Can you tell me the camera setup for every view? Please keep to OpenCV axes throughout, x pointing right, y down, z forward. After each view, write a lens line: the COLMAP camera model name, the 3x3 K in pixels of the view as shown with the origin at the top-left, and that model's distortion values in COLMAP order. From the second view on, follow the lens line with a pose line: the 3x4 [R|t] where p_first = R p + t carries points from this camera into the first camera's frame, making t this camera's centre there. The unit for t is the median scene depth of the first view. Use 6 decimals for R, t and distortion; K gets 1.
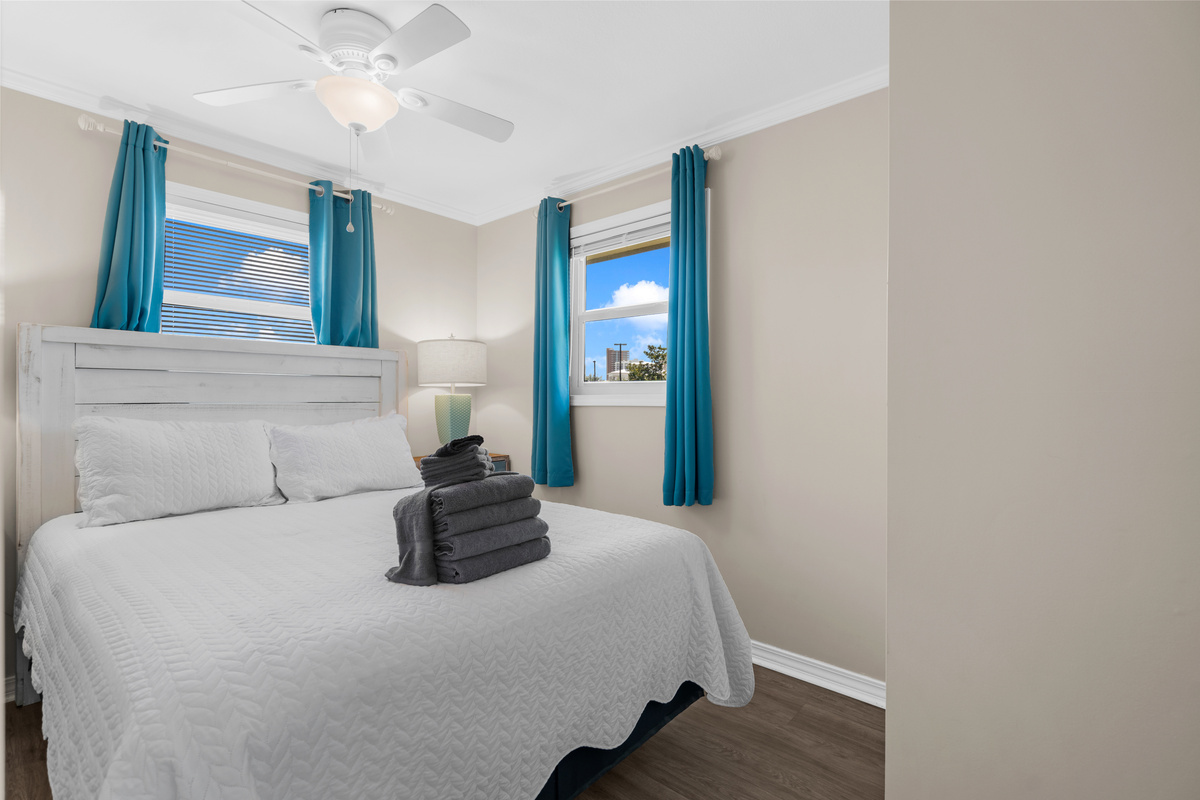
lens RADIAL K [[544.2, 0, 594.2], [0, 544.2, 401.9], [0, 0, 1]] dist [-0.004881, 0.001744]
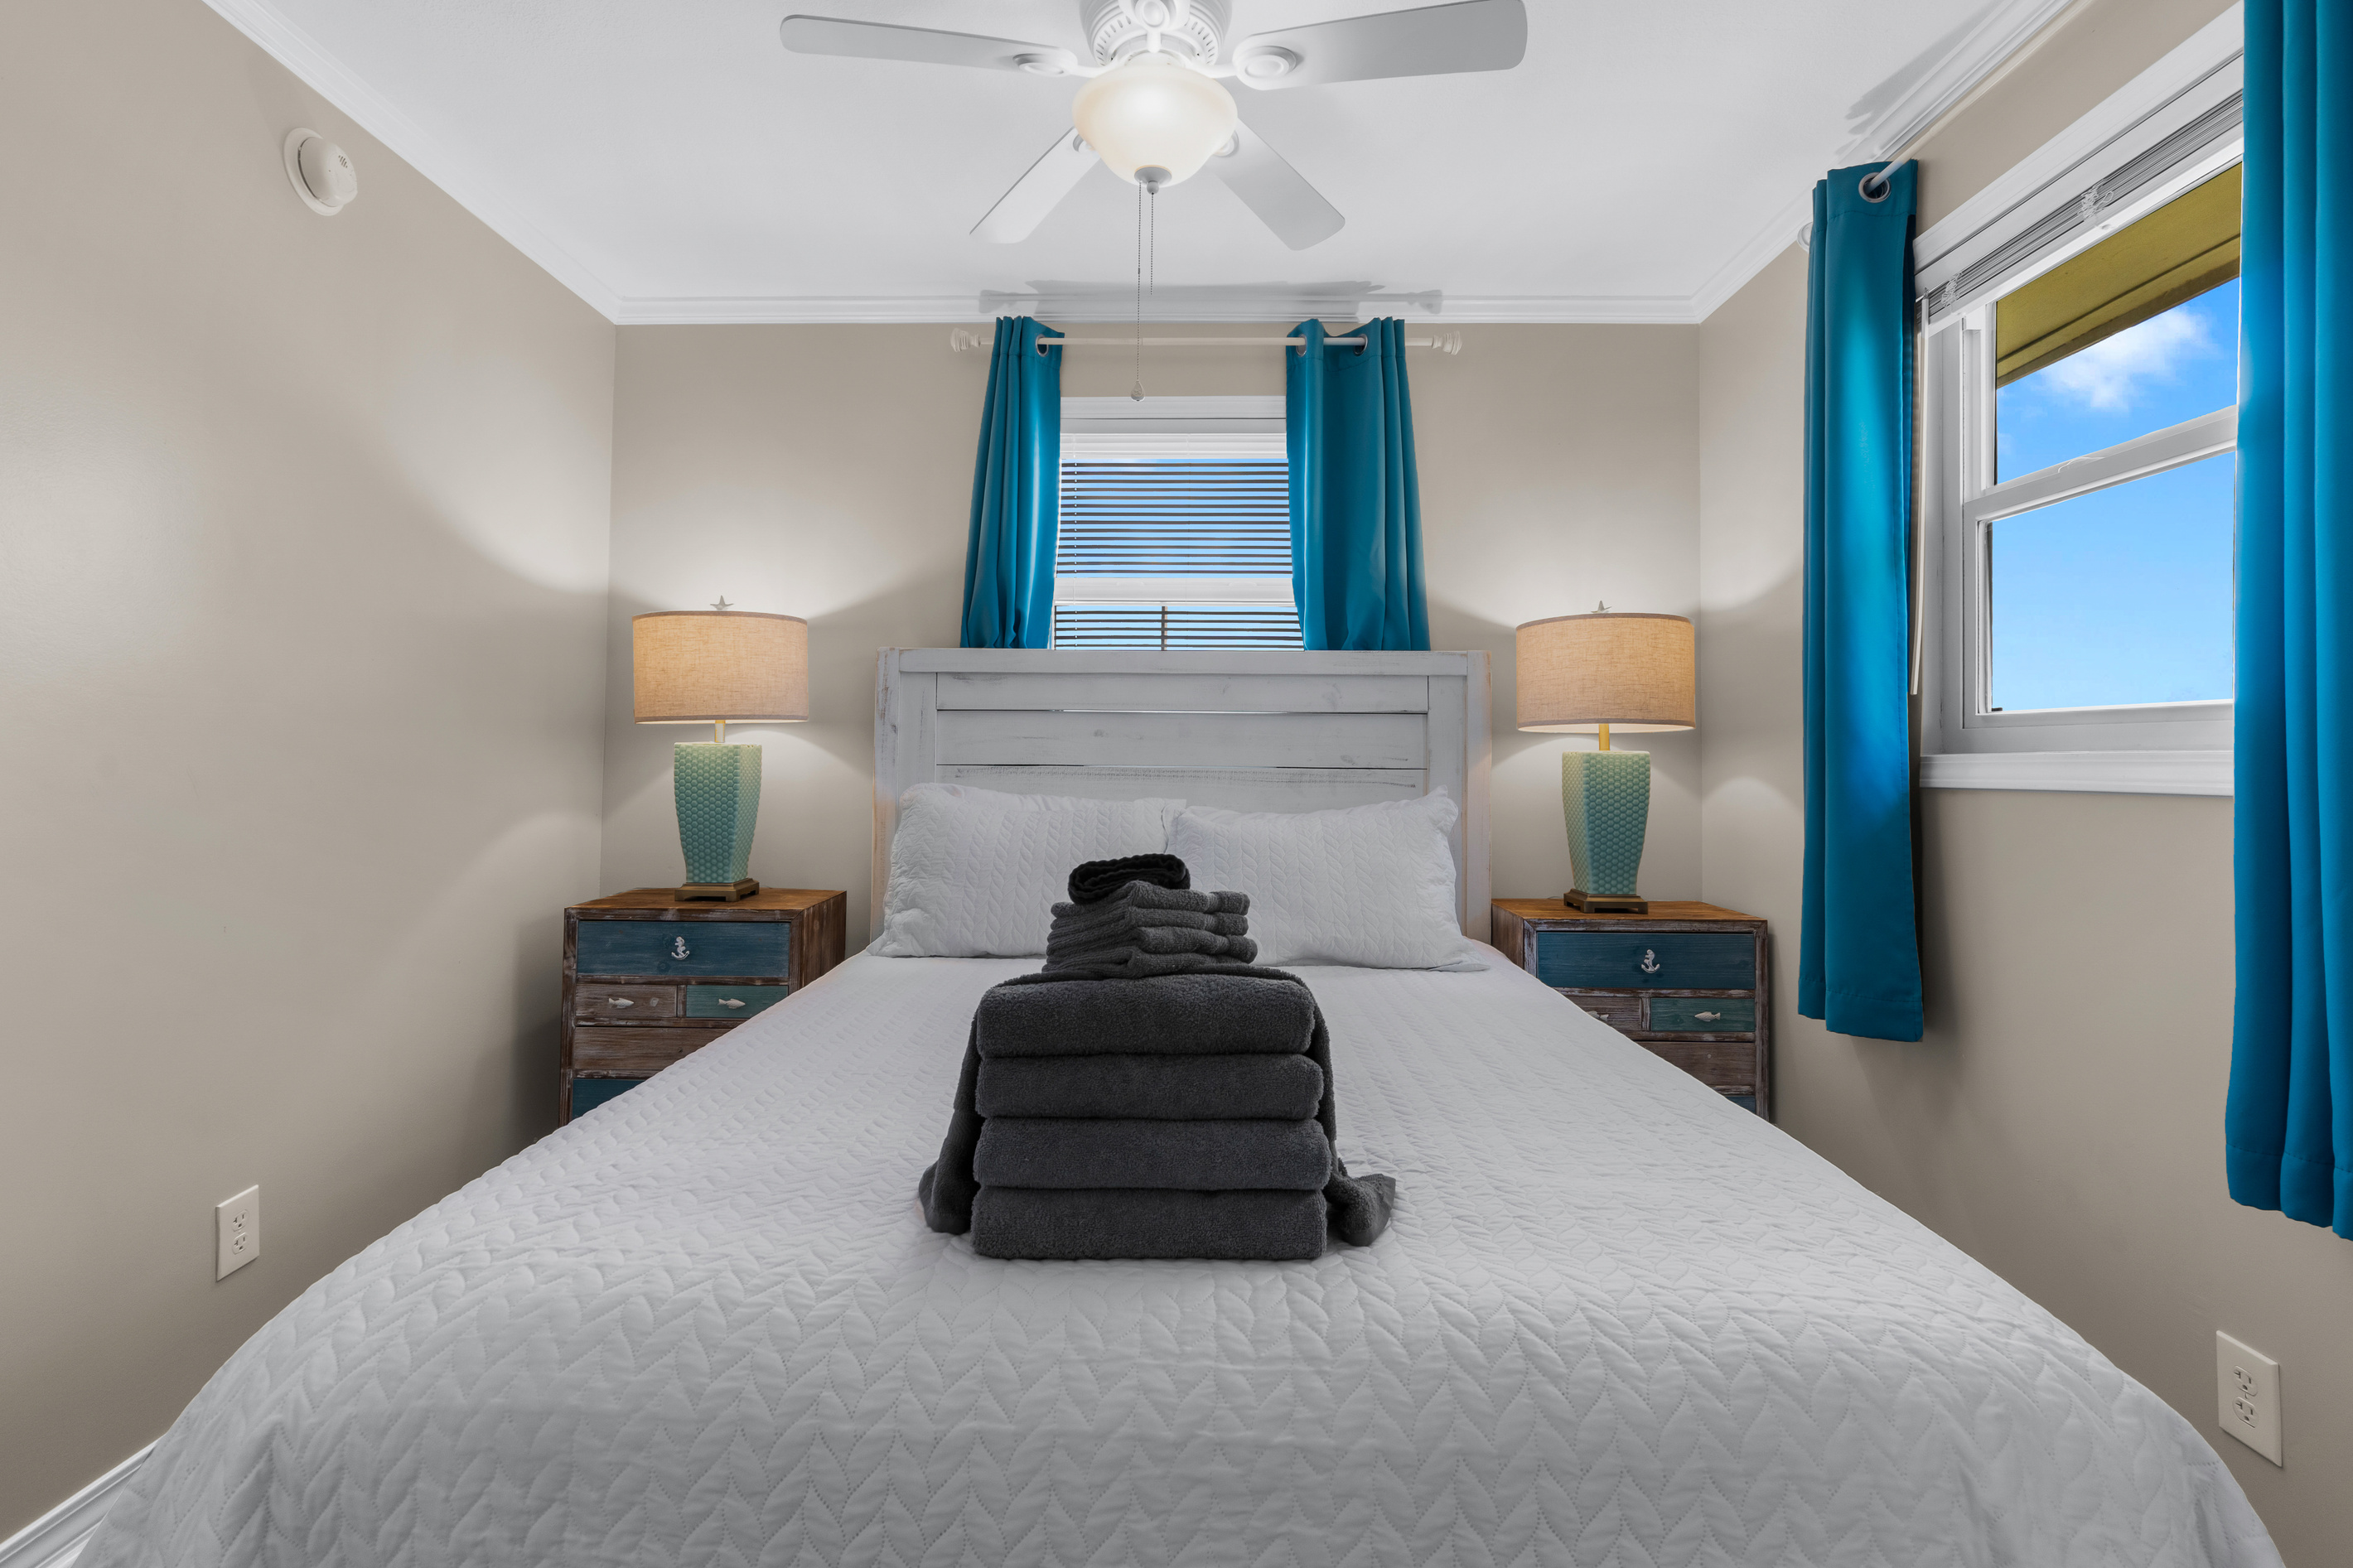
lens RADIAL K [[1093.5, 0, 1172.7], [0, 1093.5, 722.5], [0, 0, 1]] dist [-0.002327, 0.000647]
pose [[0.636936, -0.021648, -0.770613, 0.190813], [-0.013292, 0.999149, -0.039054, 0.000576], [0.770802, 0.035118, 0.636106, 0.282544]]
